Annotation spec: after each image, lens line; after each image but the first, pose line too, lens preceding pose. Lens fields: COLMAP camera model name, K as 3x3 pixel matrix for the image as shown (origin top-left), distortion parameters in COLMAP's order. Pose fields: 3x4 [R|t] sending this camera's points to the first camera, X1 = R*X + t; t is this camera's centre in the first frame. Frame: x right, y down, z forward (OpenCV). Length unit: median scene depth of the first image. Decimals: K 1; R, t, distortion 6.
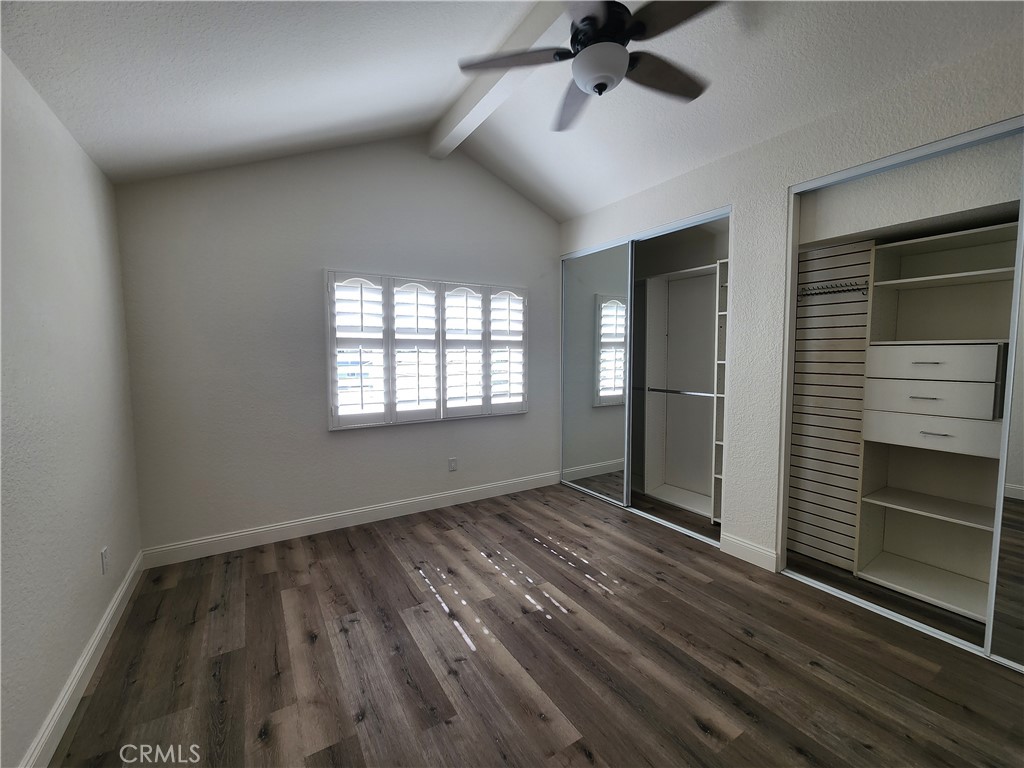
lens RADIAL K [[421.3, 0, 504.6], [0, 421.3, 382.6], [0, 0, 1]] dist [0.003022, -0.002056]
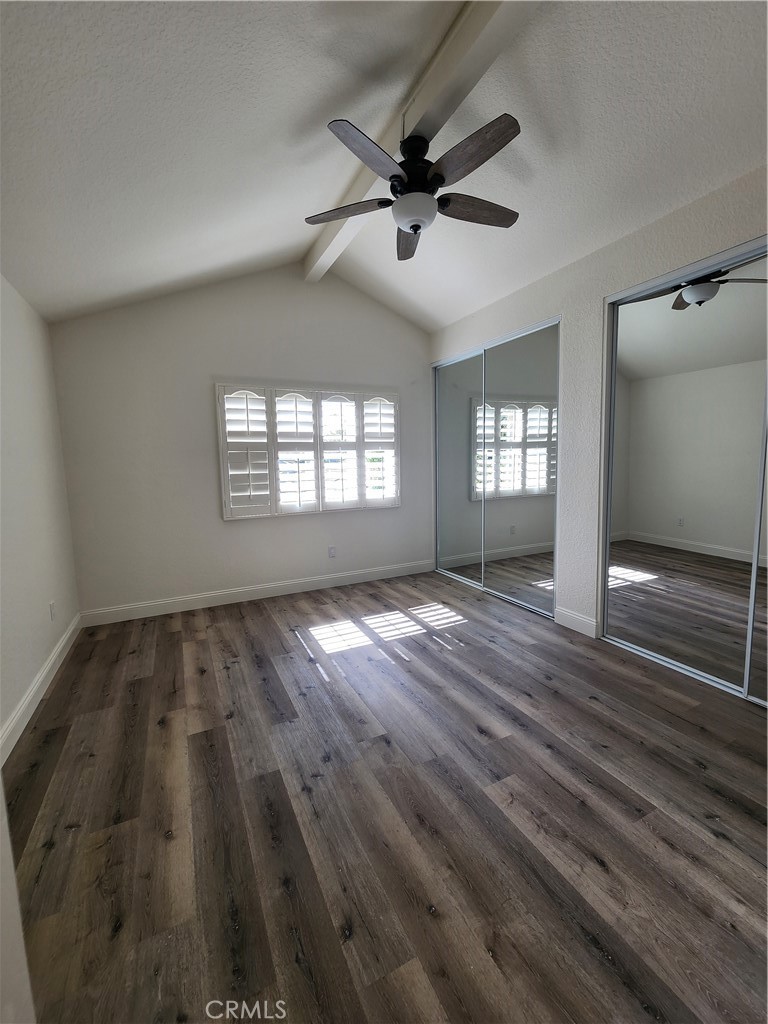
lens RADIAL K [[421.3, 0, 386.1], [0, 421.3, 504.8], [0, 0, 1]] dist [0.003022, -0.002056]
pose [[0.996383, -0.009678, -0.084418, 0.176217], [0.012947, 0.999184, 0.038258, 0.036328], [0.083979, -0.039212, 0.995696, -0.180614]]
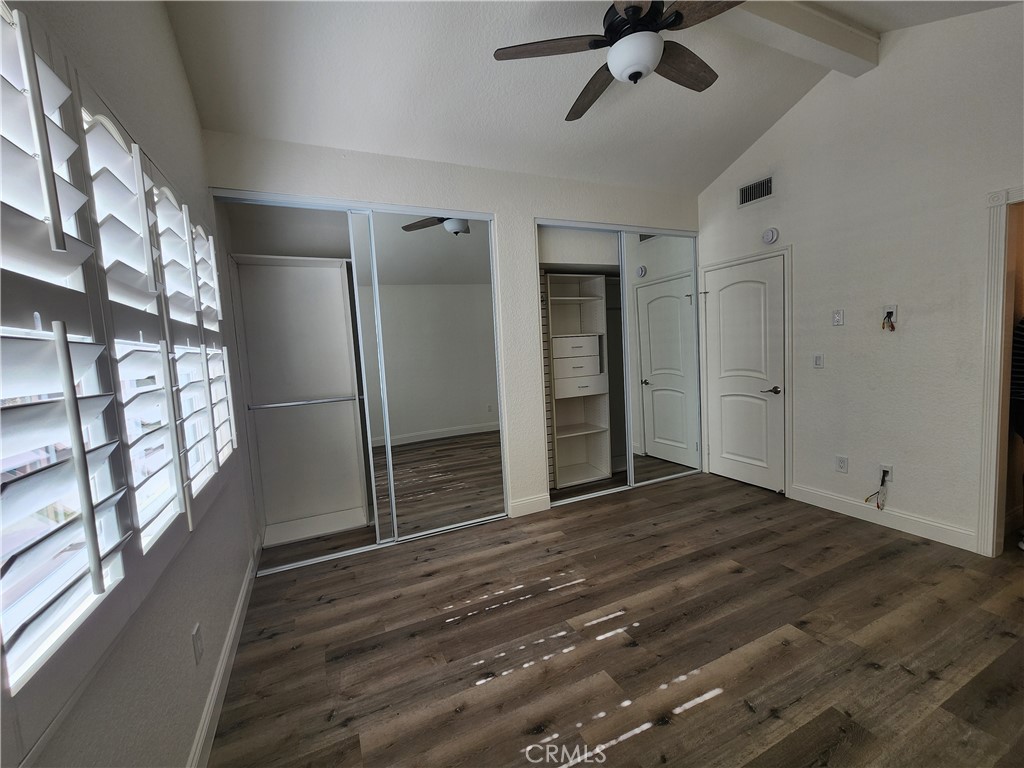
lens RADIAL K [[421.3, 0, 504.6], [0, 421.3, 382.6], [0, 0, 1]] dist [0.003022, -0.002056]
pose [[0.118988, -0.083851, 0.989349, -0.658879], [0.126441, 0.989595, 0.068665, -0.049681], [-0.984812, 0.116924, 0.128352, 0.935605]]
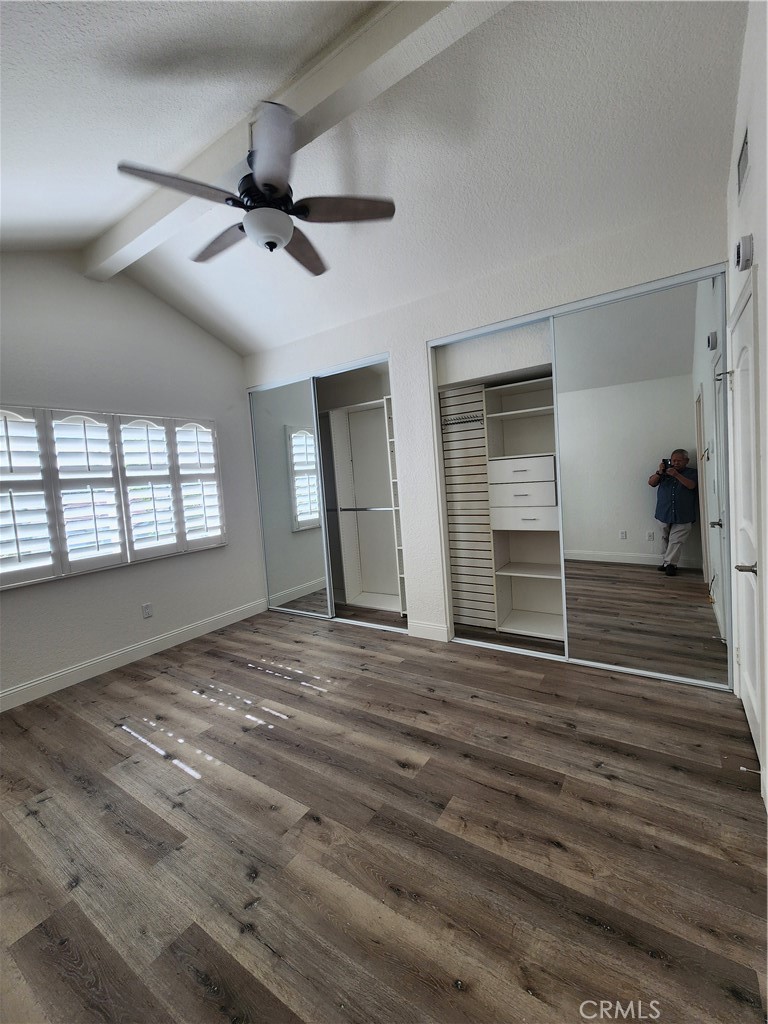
lens RADIAL K [[421.3, 0, 386.1], [0, 421.3, 504.8], [0, 0, 1]] dist [0.003022, -0.002056]
pose [[0.904821, -0.089931, 0.416187, -0.019113], [0.097618, 0.995220, 0.002822, 0.016738], [-0.414451, 0.038074, 0.909275, -0.097999]]
